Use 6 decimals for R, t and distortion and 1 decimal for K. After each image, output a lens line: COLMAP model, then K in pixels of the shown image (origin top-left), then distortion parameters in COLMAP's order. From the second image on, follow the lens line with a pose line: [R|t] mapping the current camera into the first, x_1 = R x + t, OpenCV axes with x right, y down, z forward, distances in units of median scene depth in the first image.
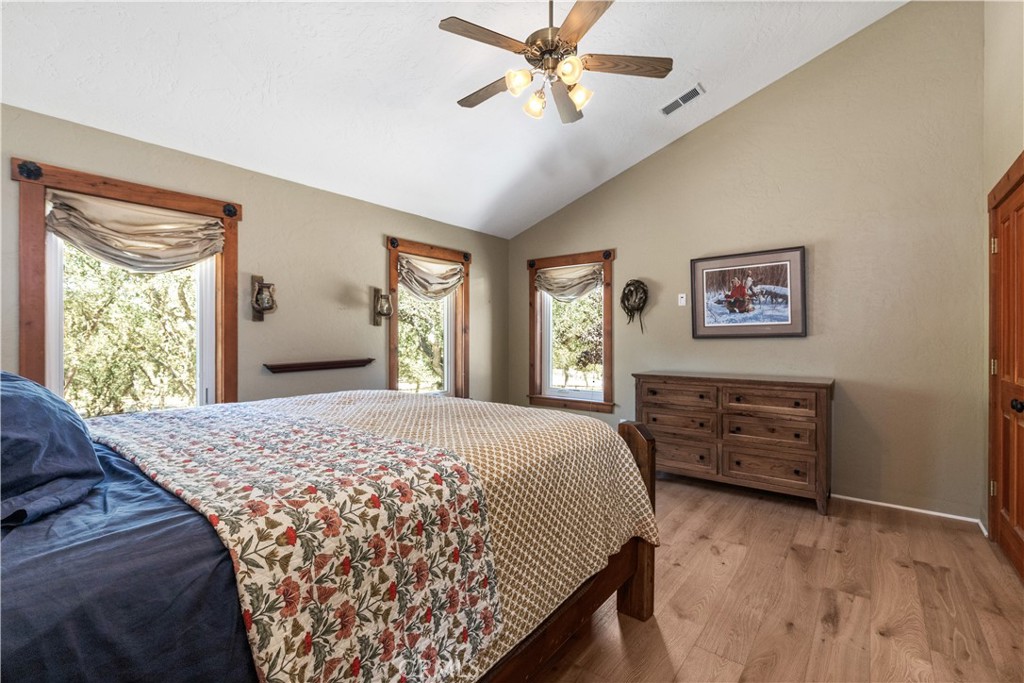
lens RADIAL K [[456.6, 0, 512.2], [0, 456.6, 345.6], [0, 0, 1]] dist [0.000429, -0.000215]
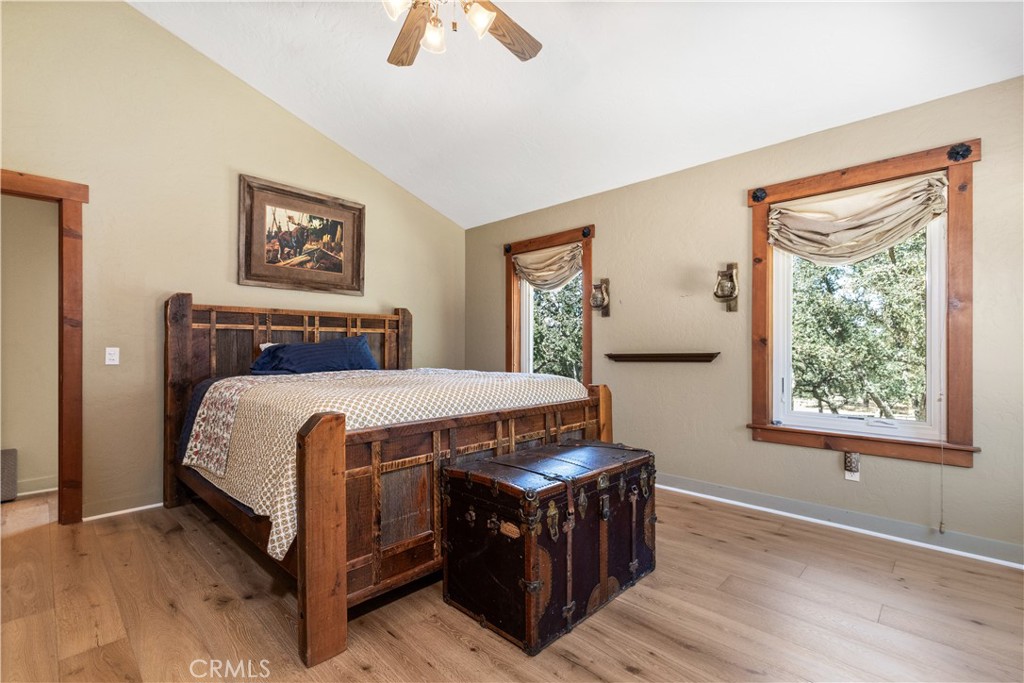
lens RADIAL K [[456.6, 0, 512.2], [0, 456.6, 345.6], [0, 0, 1]] dist [0.000429, -0.000215]
pose [[-0.094413, 0.001465, -0.995532, 0.536685], [-0.005928, 0.999980, 0.002033, 0.016925], [0.995515, 0.006094, -0.094403, 0.724824]]
